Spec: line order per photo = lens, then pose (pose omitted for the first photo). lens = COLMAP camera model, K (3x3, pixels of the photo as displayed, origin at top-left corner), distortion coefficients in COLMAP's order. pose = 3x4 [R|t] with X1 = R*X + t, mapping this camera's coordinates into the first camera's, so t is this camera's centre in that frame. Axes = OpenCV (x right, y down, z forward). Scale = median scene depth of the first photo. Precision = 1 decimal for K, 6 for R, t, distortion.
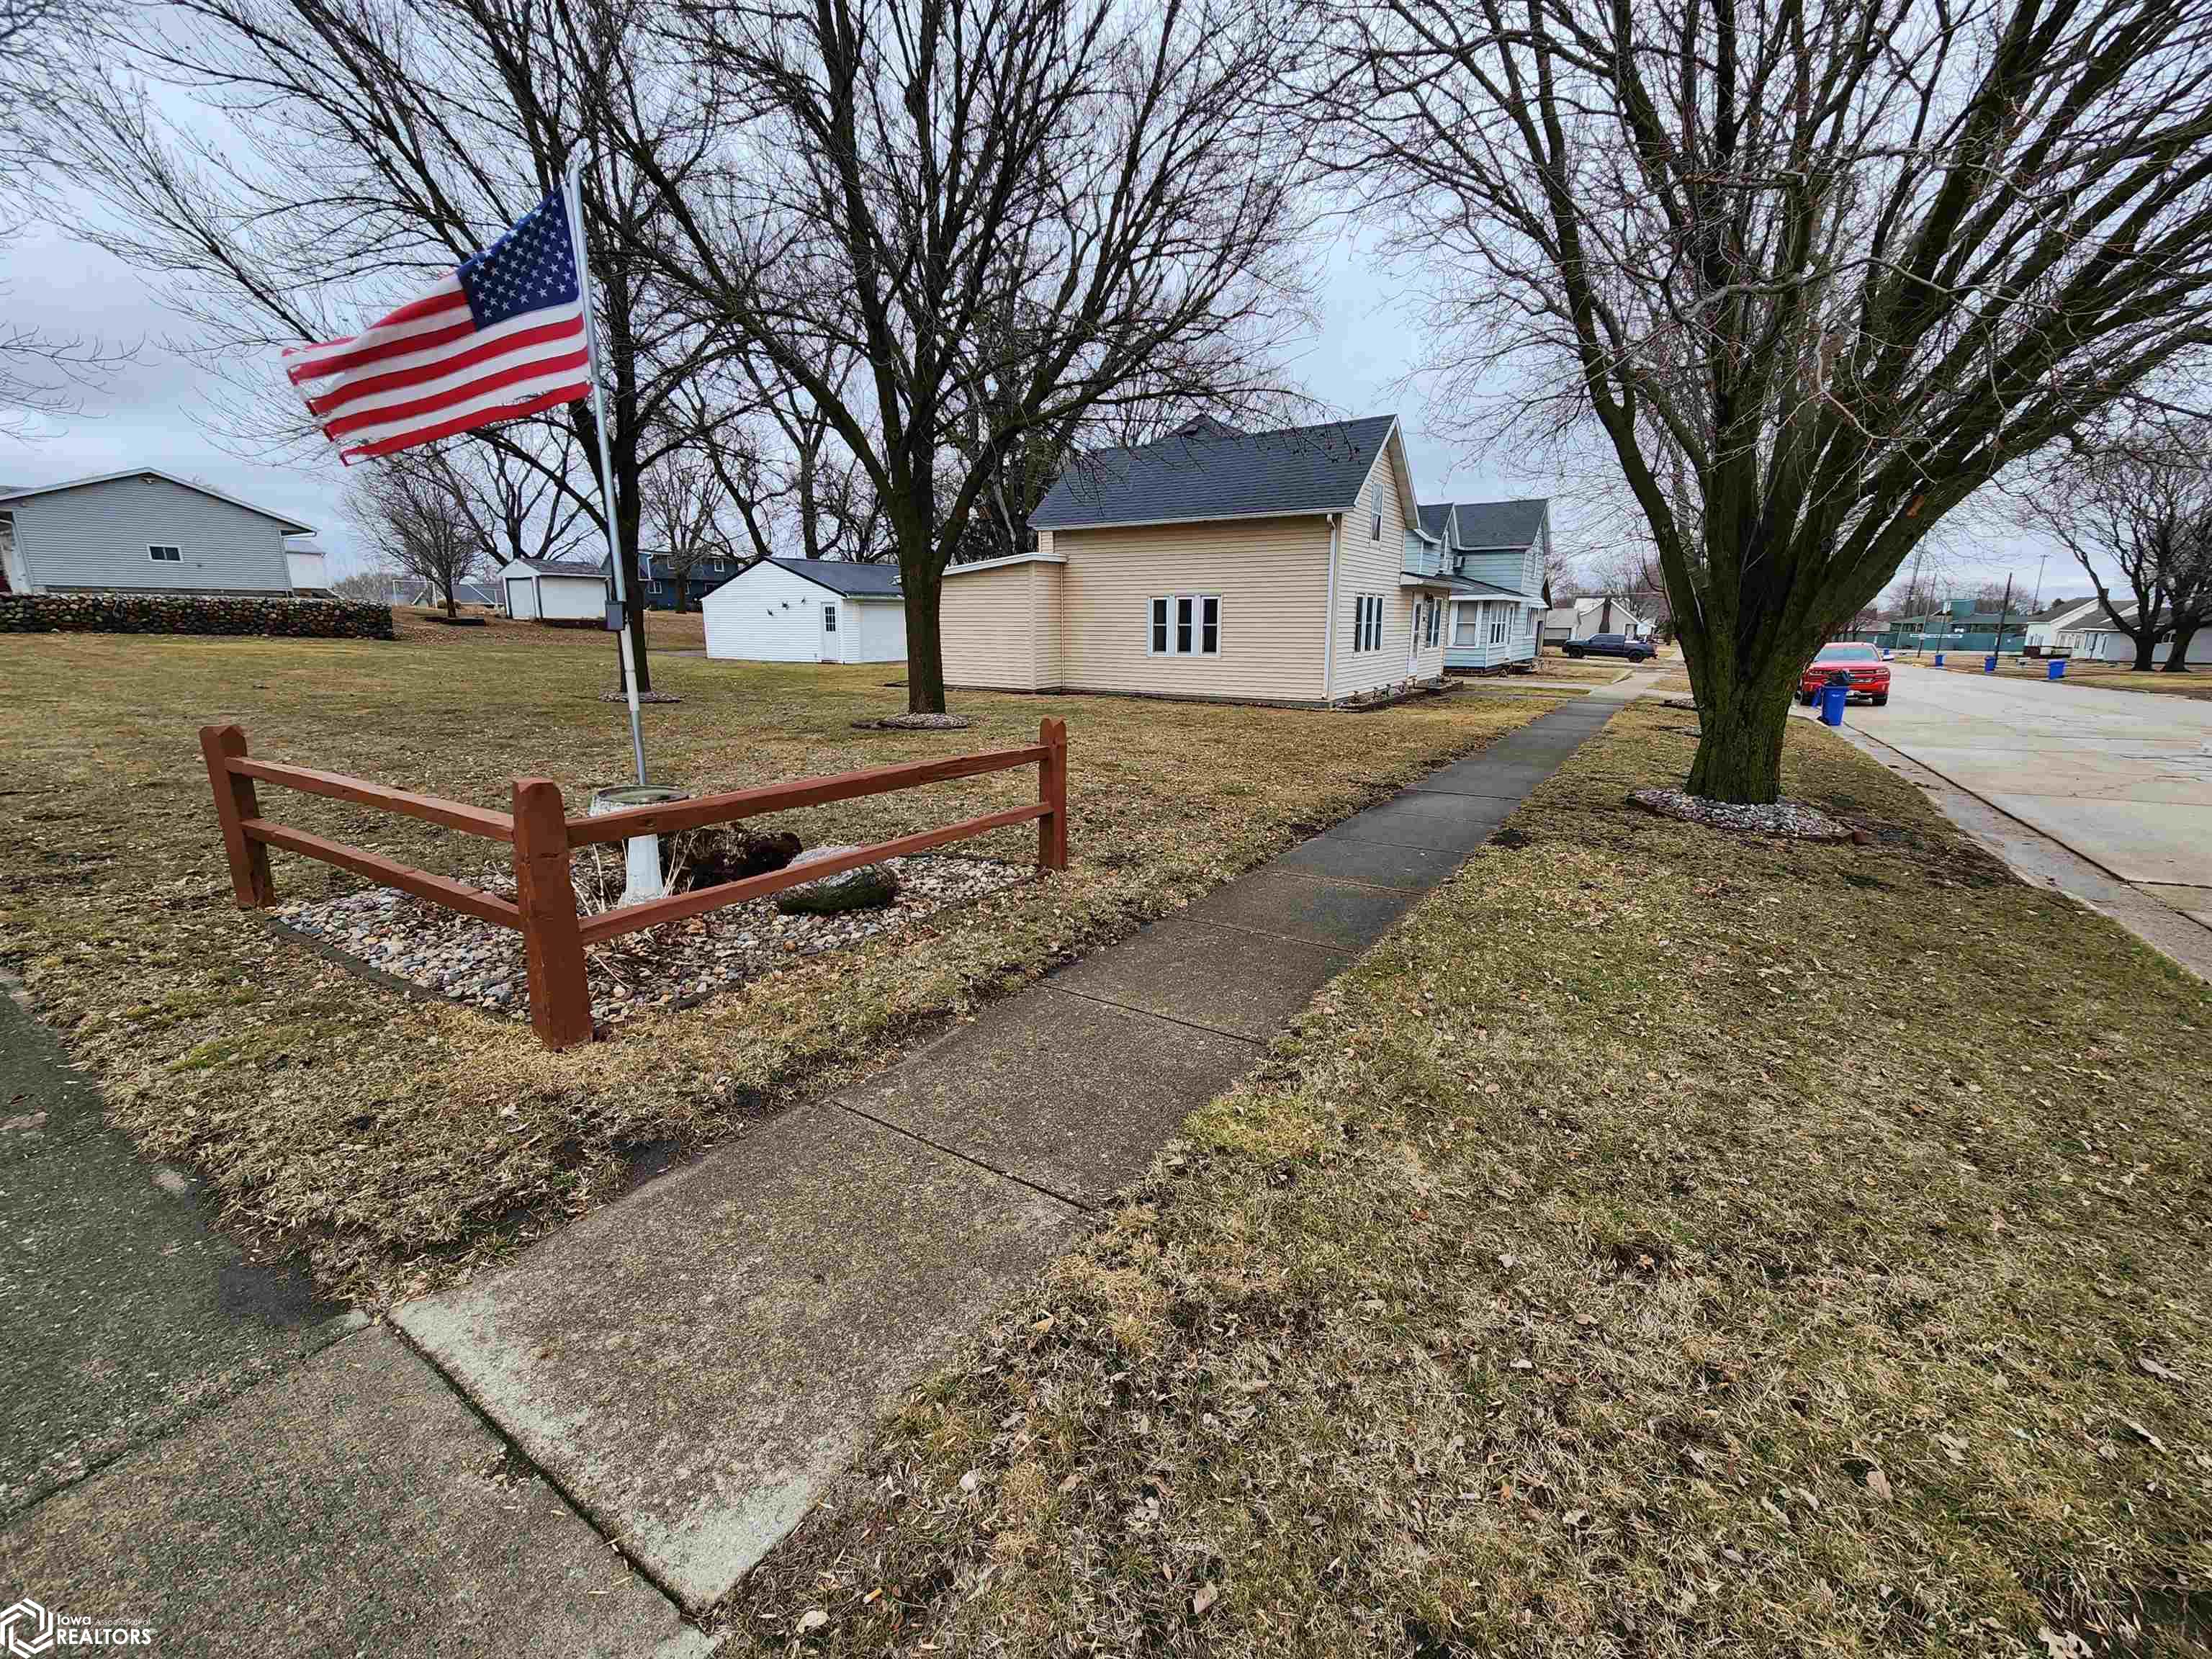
lens RADIAL K [[897.3, 0, 1106.0], [0, 897.3, 829.5], [0, 0, 1]] dist [0.007367, -0.006394]
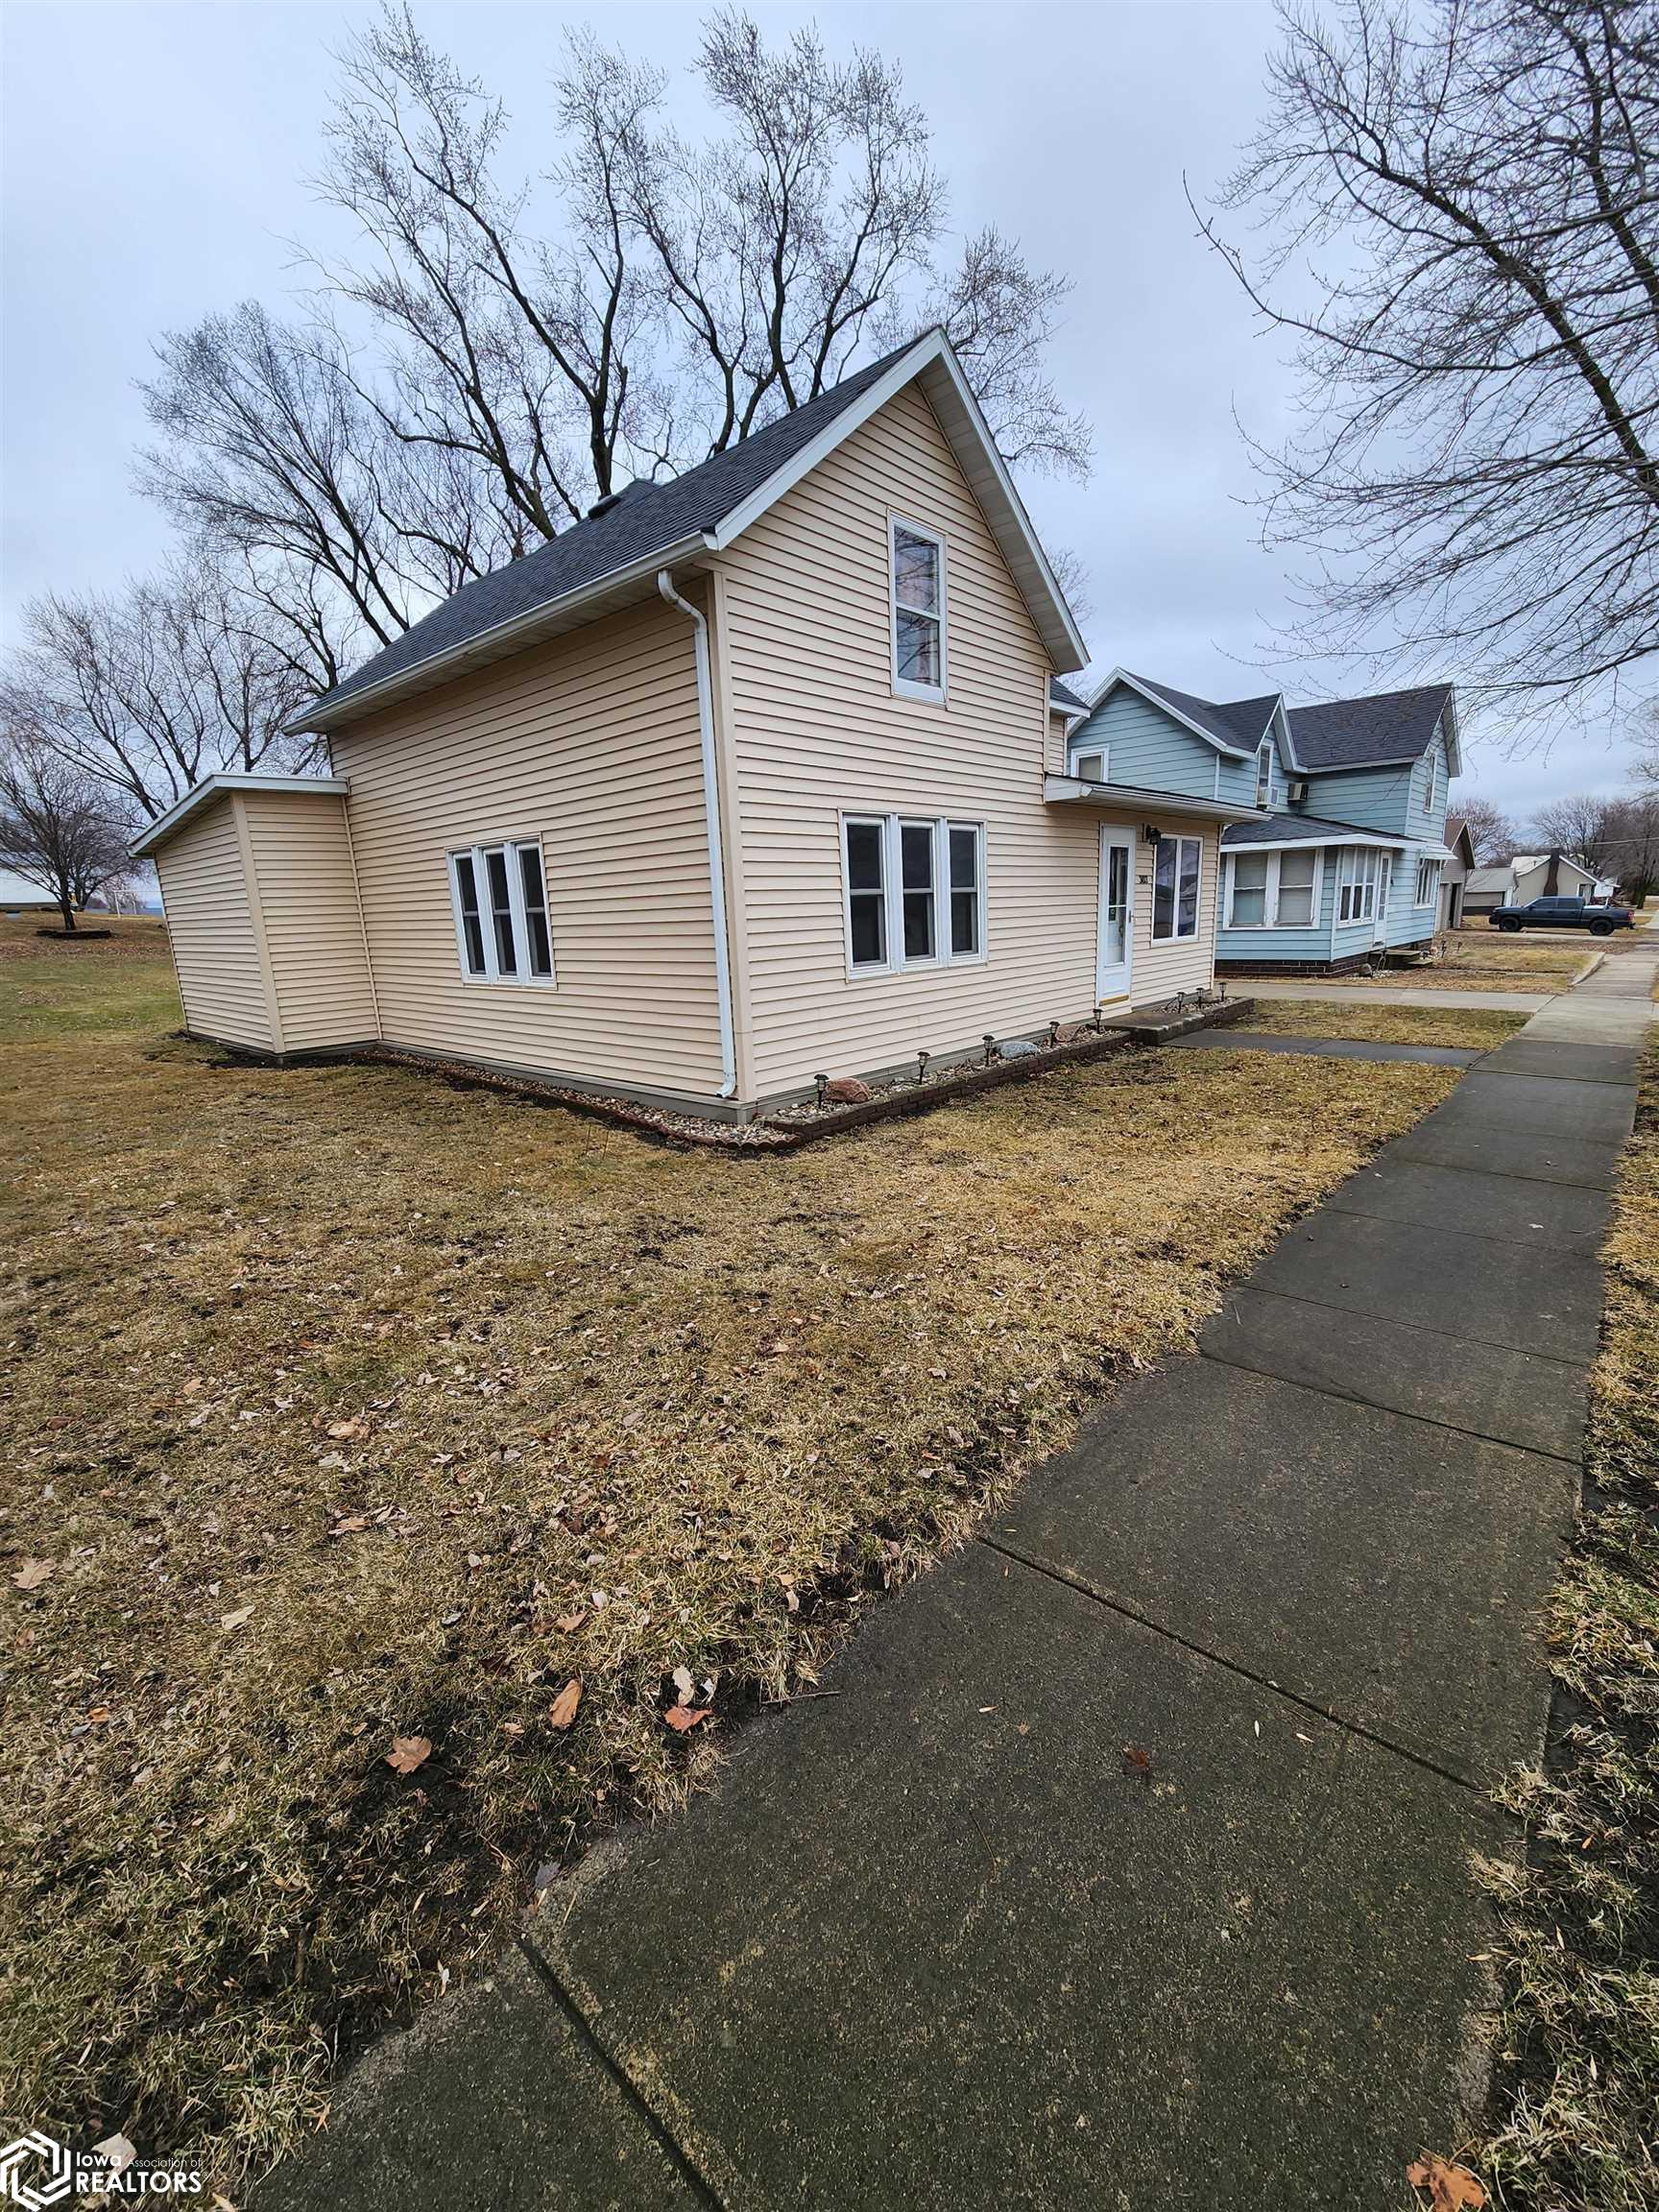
lens RADIAL K [[907.3, 0, 829.5], [0, 907.3, 1106.0], [0, 0, 1]] dist [0.005456, -0.002448]
pose [[0.986540, -0.001208, -0.163516, 0.168627], [-0.000904, 0.999917, -0.012841, -0.067089], [0.163518, 0.012816, 0.986457, 0.311741]]
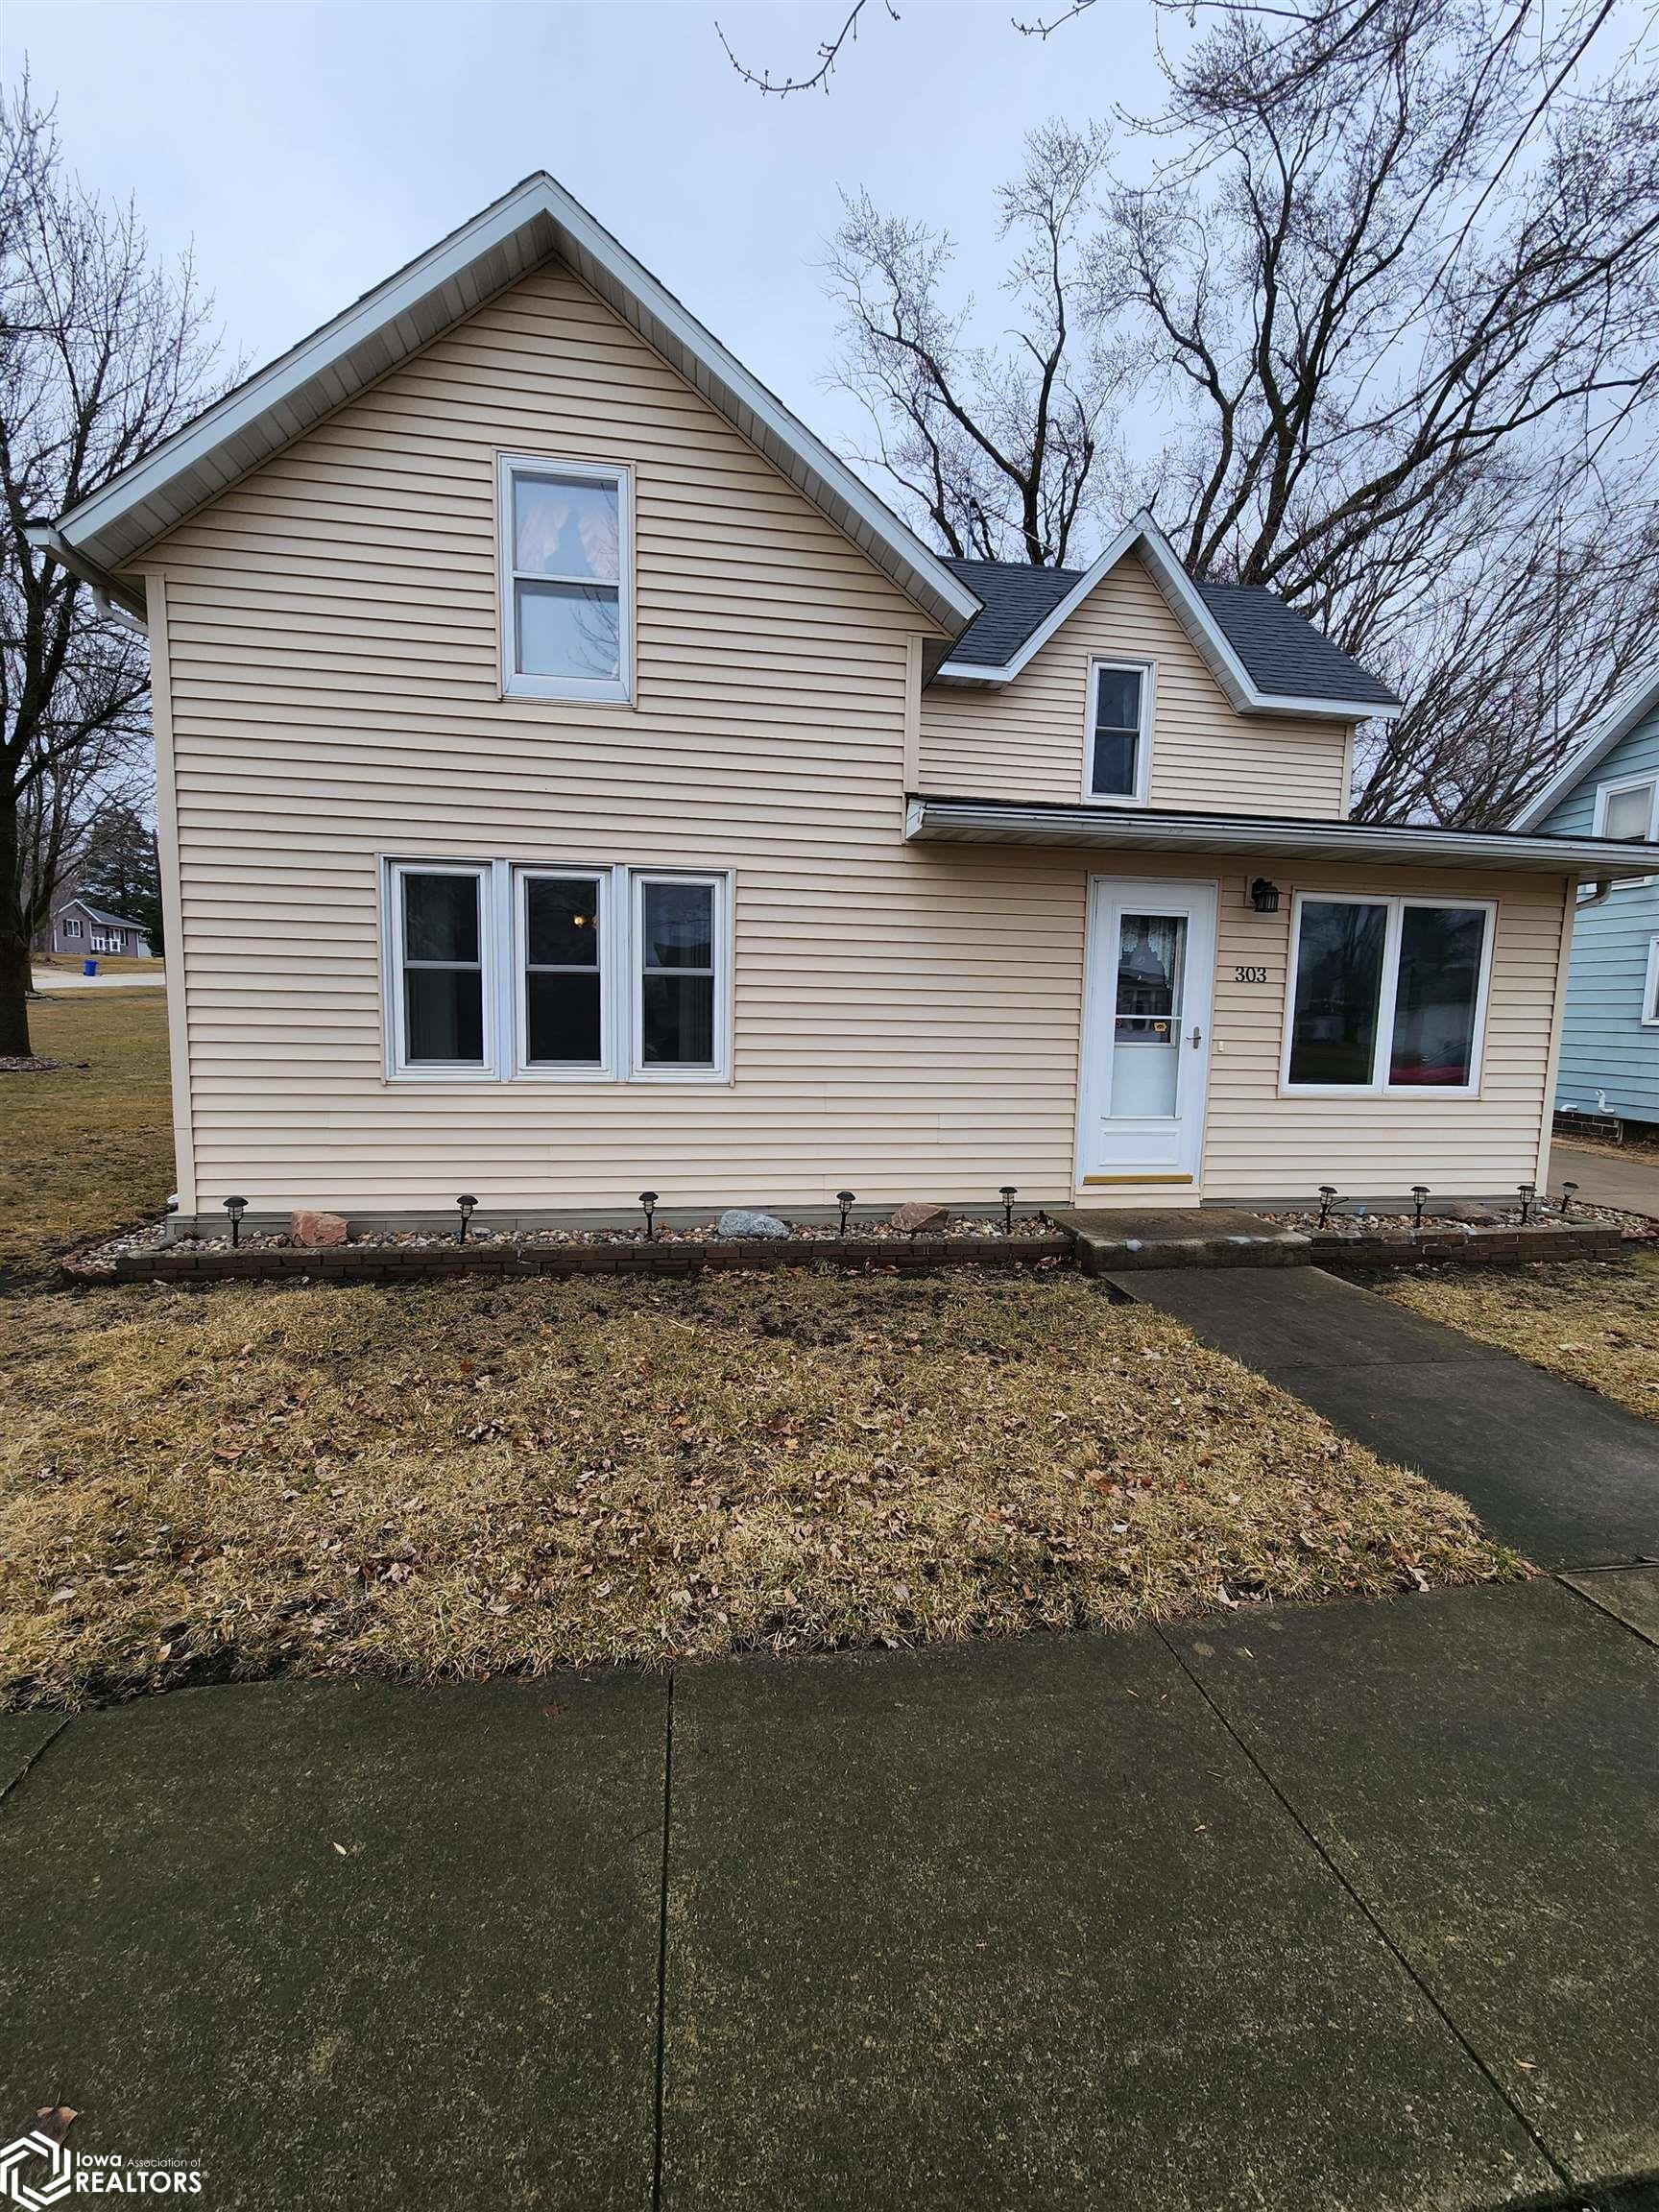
lens RADIAL K [[888.2, 0, 830.3], [0, 888.2, 1081.9], [0, 0, 1]] dist [0.000538, -0.000088]
pose [[0.666028, 0.090049, -0.740471, 0.699270], [-0.193831, 0.979479, -0.055230, -0.220357], [0.720302, 0.180311, 0.669815, 0.961069]]
